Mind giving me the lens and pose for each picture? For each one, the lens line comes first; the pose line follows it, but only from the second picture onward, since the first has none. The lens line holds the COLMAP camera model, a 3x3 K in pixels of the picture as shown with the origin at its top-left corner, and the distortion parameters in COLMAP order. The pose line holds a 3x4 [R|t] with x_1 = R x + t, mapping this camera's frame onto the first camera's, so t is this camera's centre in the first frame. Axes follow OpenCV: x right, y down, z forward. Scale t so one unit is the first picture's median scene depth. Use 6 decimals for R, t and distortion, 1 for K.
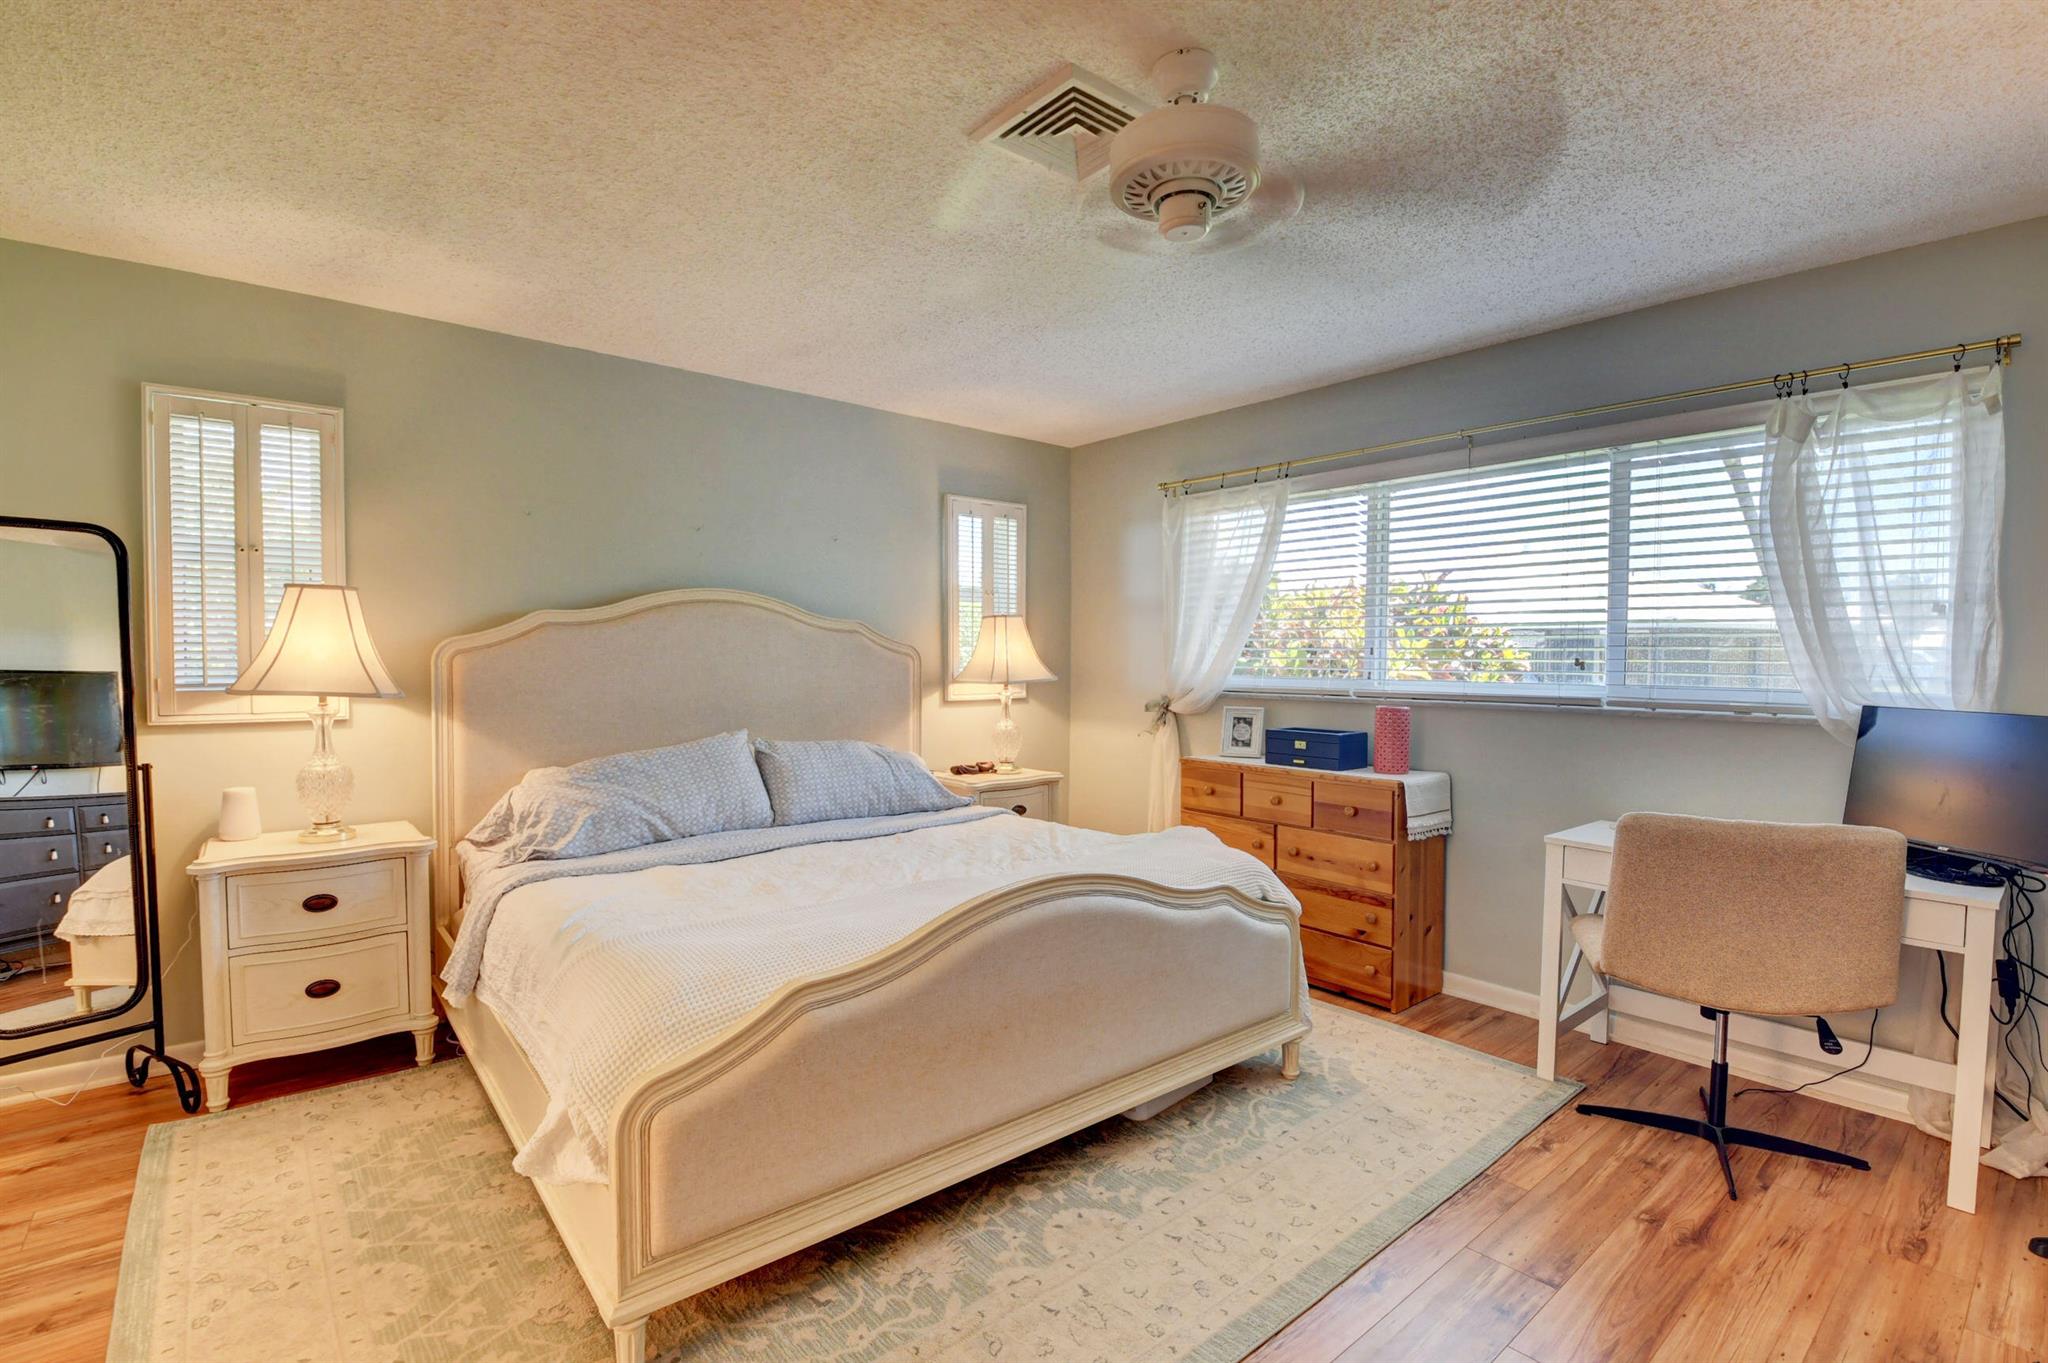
lens RADIAL K [[899.7, 0, 1018.8], [0, 899.7, 682.8], [0, 0, 1]] dist [0.023982, -0.033705]
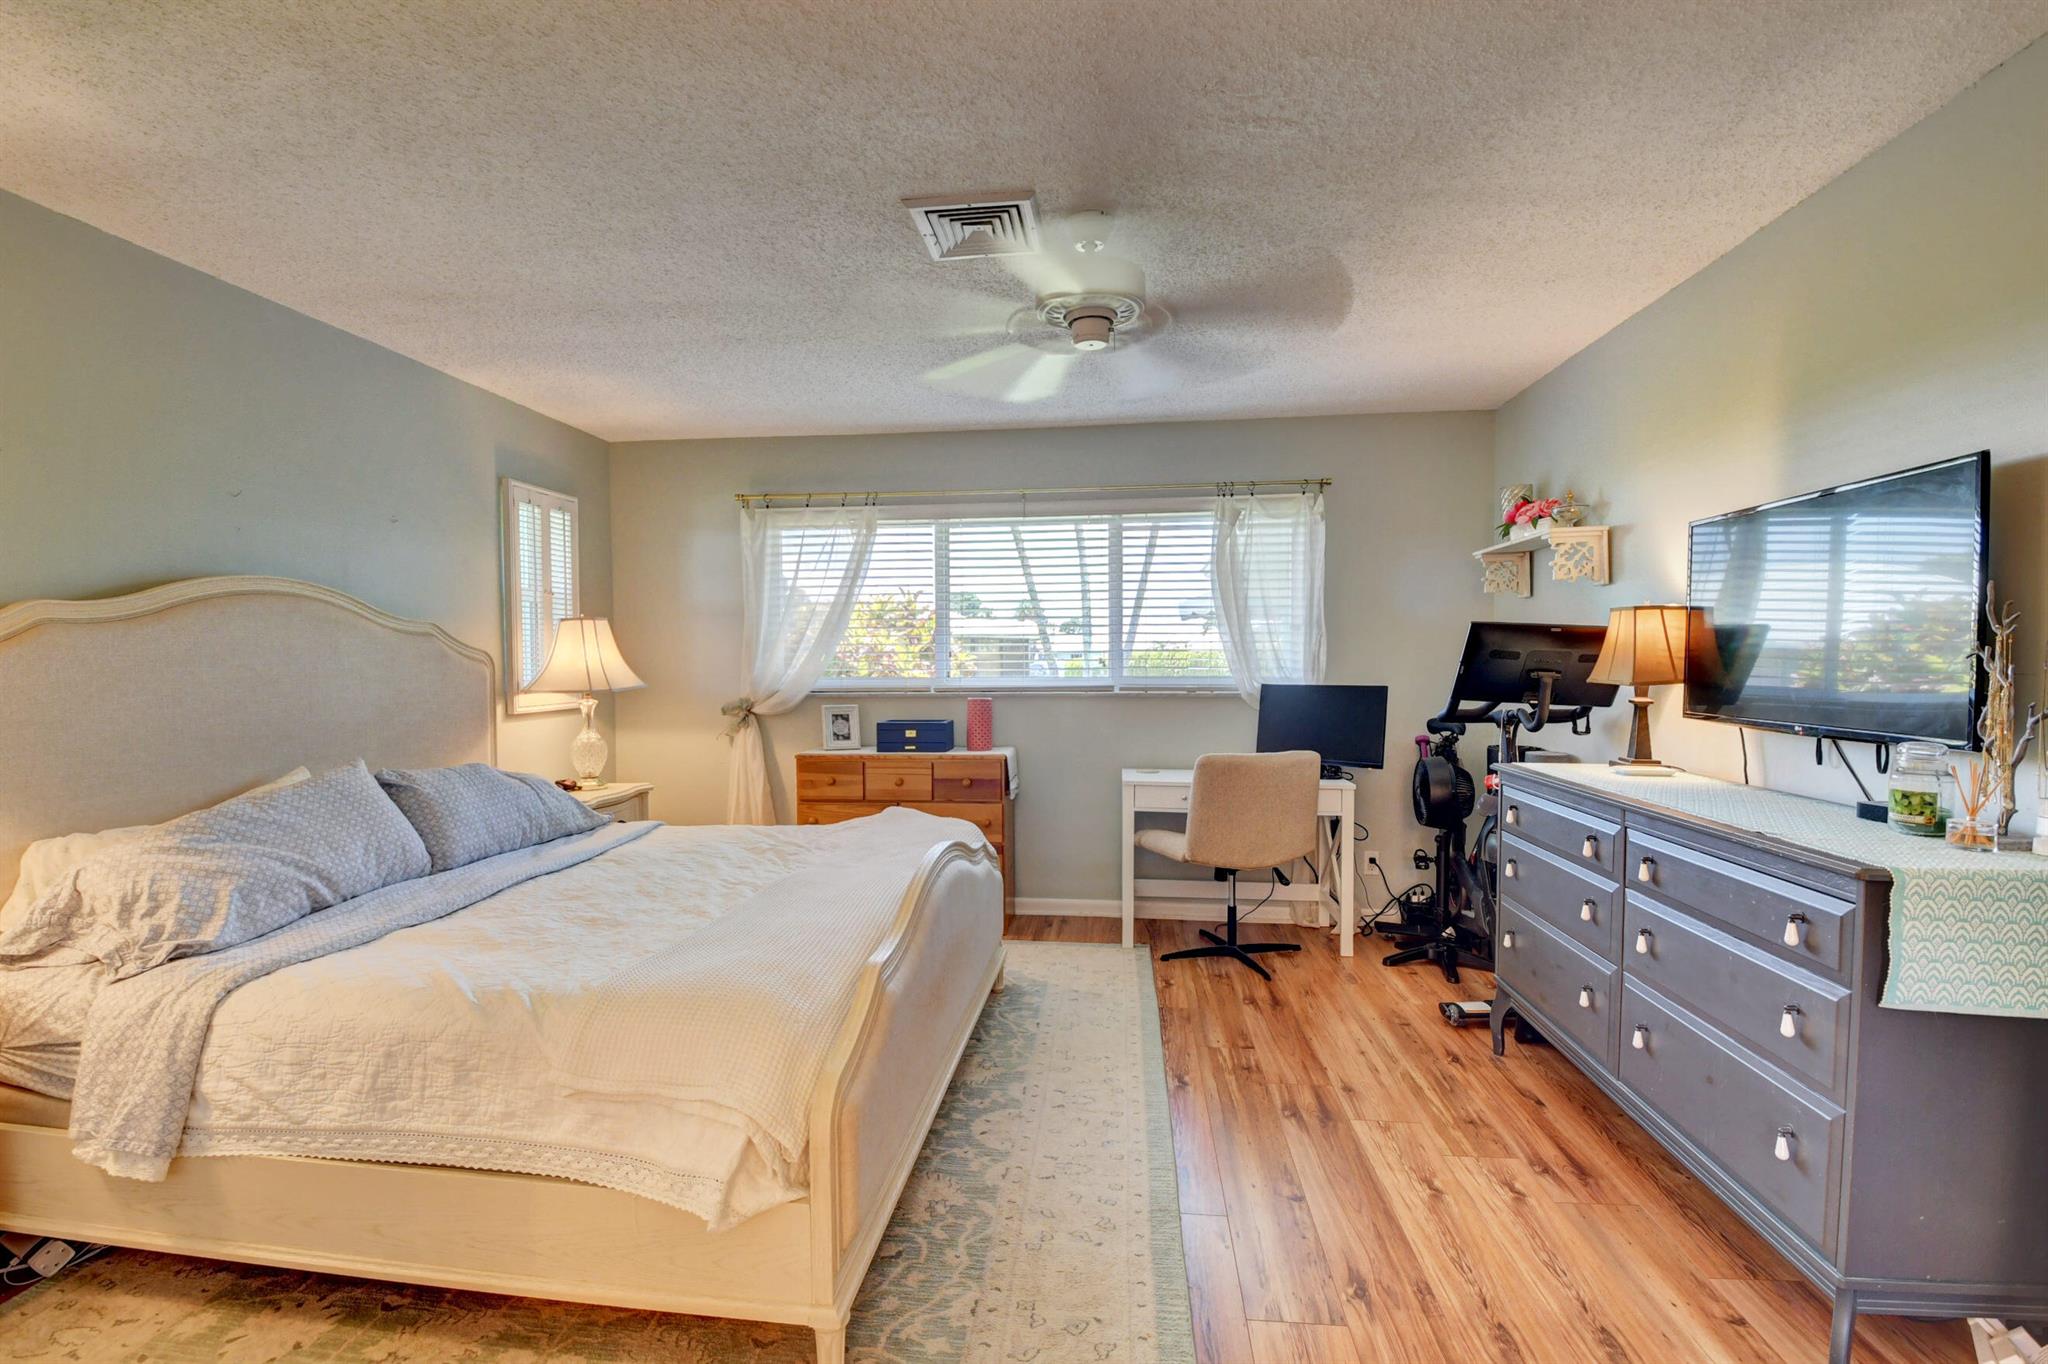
lens RADIAL K [[886.5, 0, 995.7], [0, 886.5, 684.5], [0, 0, 1]] dist [0.009708, -0.032105]
pose [[0.745758, -0.028706, 0.665598, -0.415671], [0.030228, 0.999500, 0.009238, -0.003496], [-0.665531, 0.013231, 0.746253, 0.057986]]
